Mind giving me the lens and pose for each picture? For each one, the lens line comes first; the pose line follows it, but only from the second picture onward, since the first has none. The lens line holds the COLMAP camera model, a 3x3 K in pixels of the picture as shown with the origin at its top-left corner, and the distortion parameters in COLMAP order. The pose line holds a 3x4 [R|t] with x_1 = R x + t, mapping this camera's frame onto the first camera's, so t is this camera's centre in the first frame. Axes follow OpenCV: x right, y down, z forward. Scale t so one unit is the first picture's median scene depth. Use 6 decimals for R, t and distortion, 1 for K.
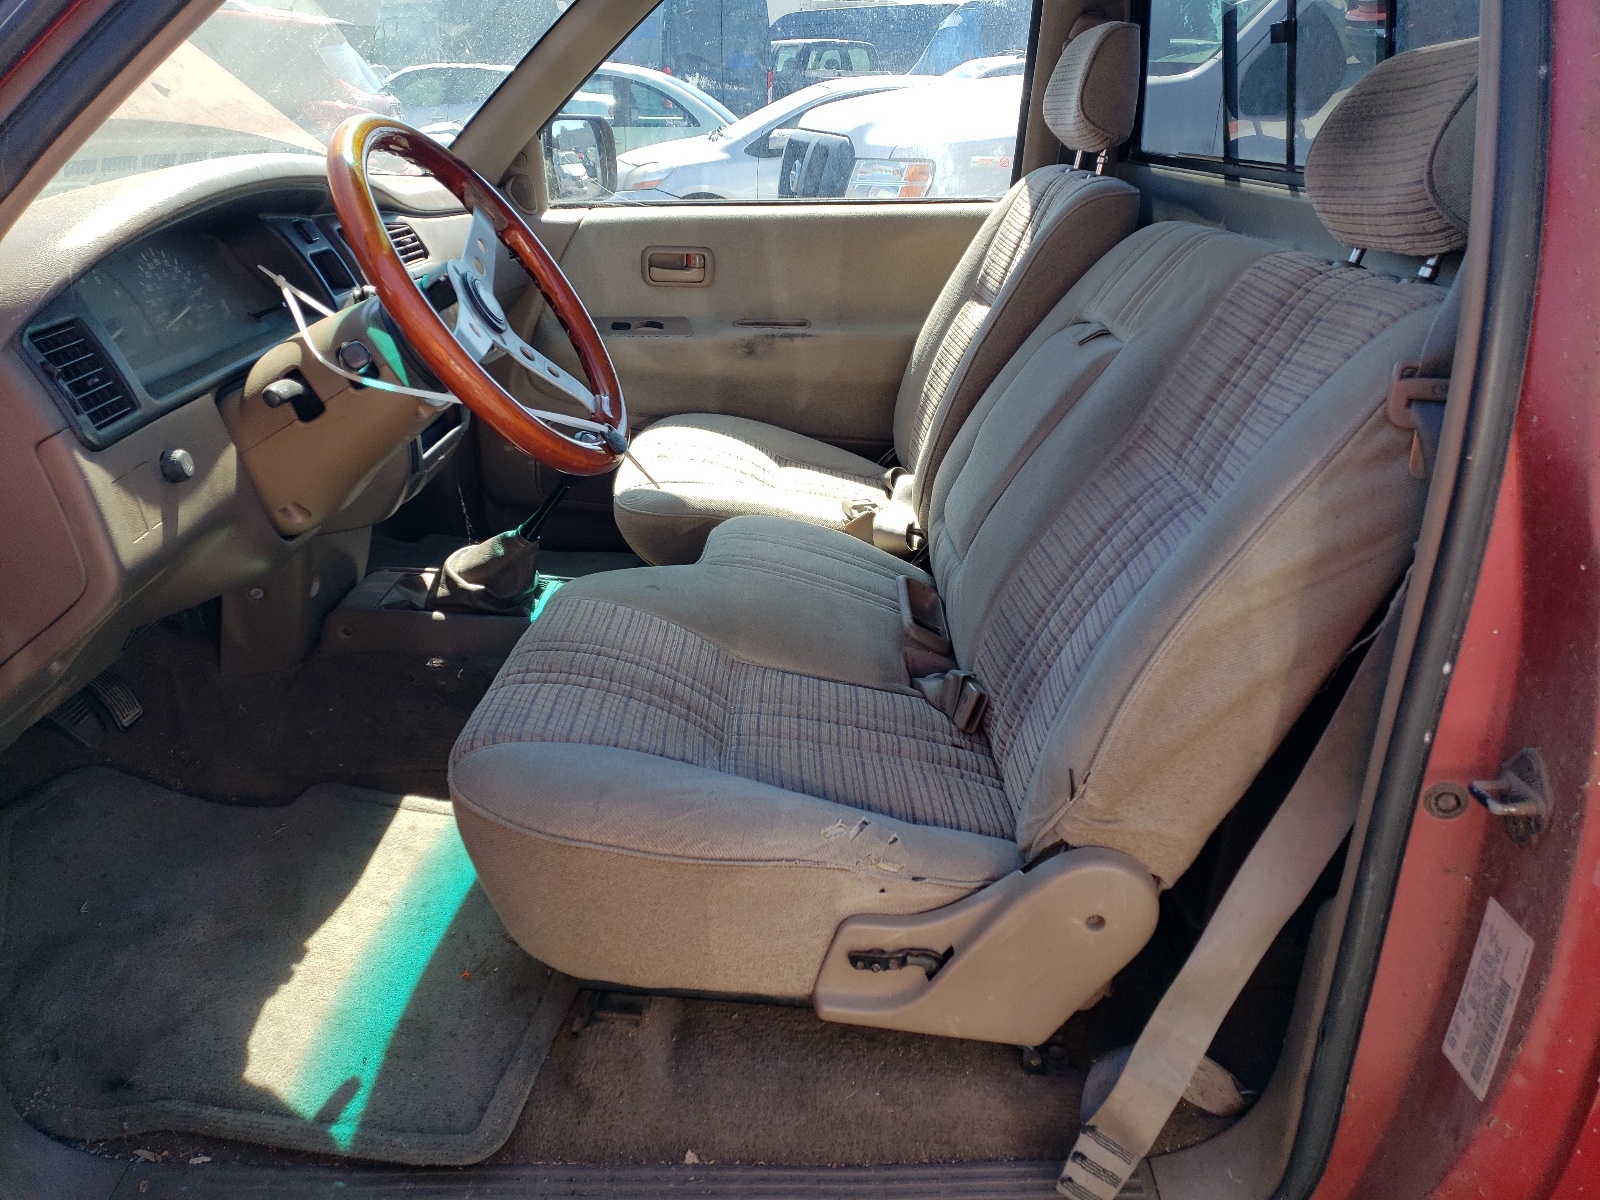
lens RADIAL K [[1230.4, 0, 858.0], [0, 1230.4, 599.1], [0, 0, 1]] dist [0.041244, -0.048803]
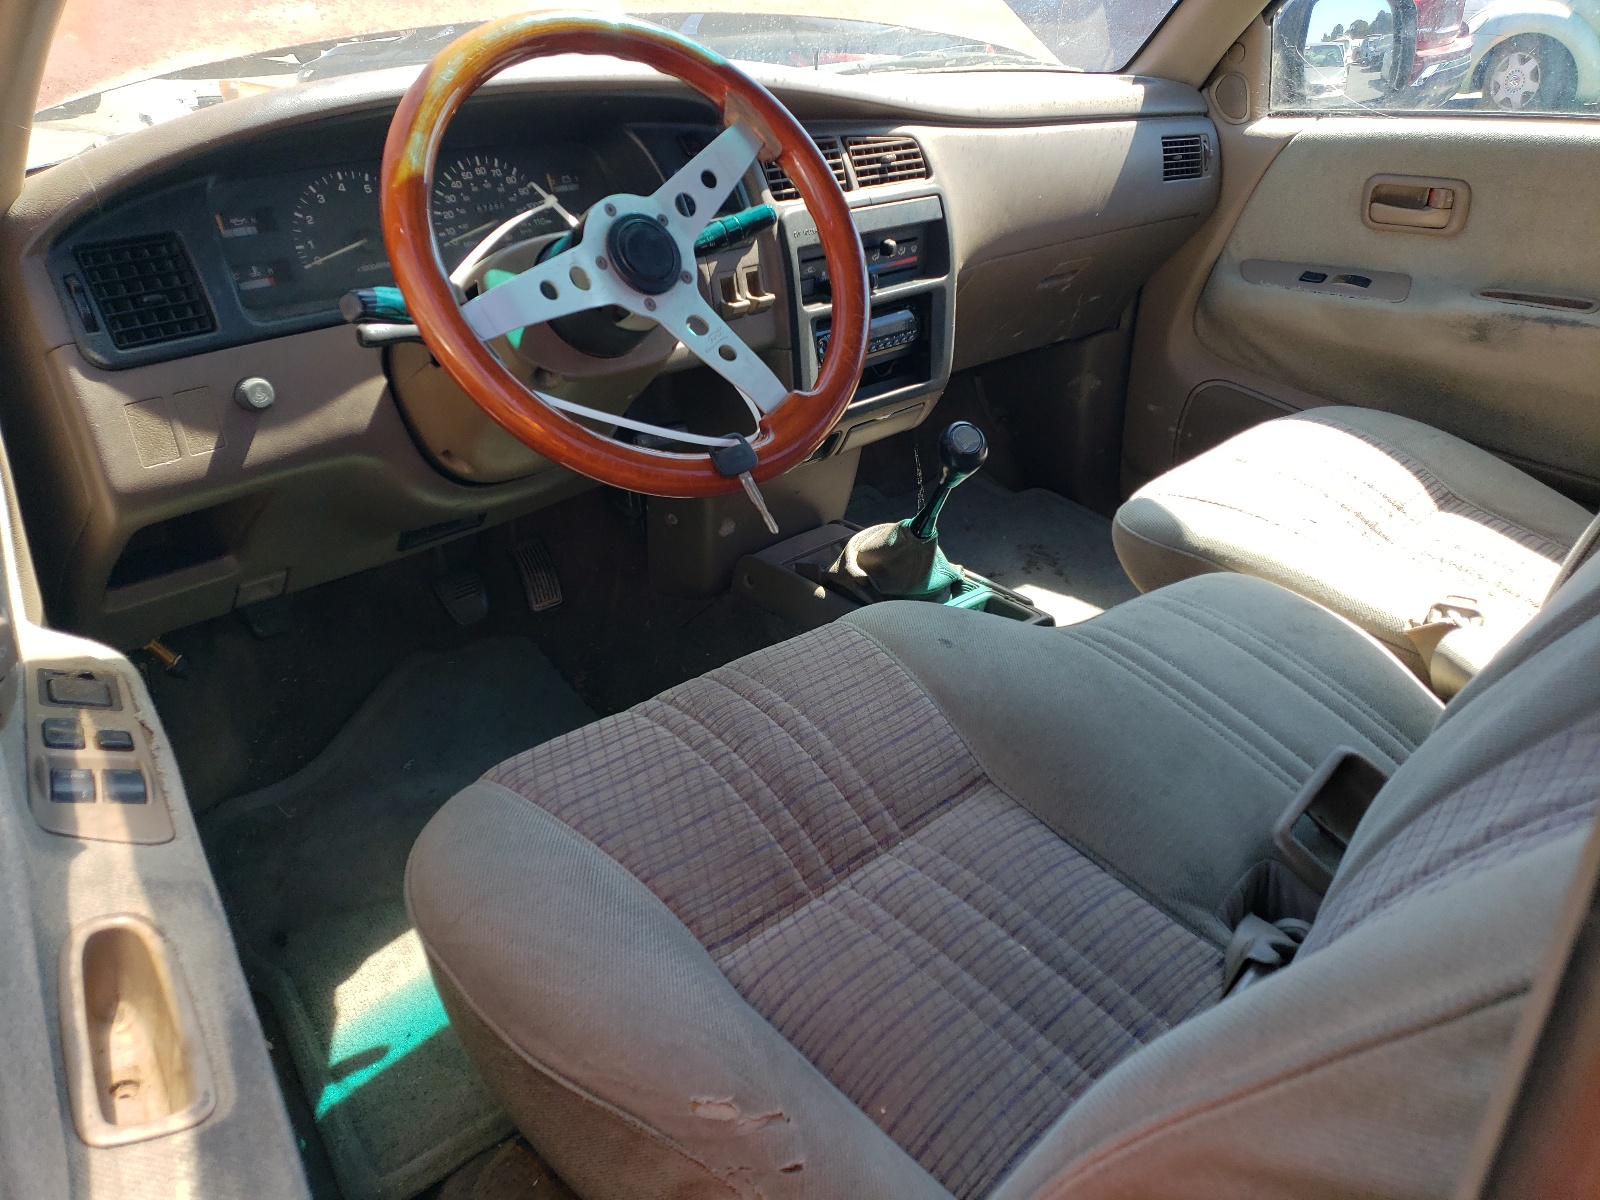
lens RADIAL K [[1230.4, 0, 858.0], [0, 1230.4, 599.1], [0, 0, 1]] dist [0.041244, -0.048803]
pose [[0.677498, 0.295390, -0.673603, 0.232122], [-0.241849, 0.954355, 0.175259, -0.121398], [0.694626, 0.044173, 0.718013, 0.331904]]
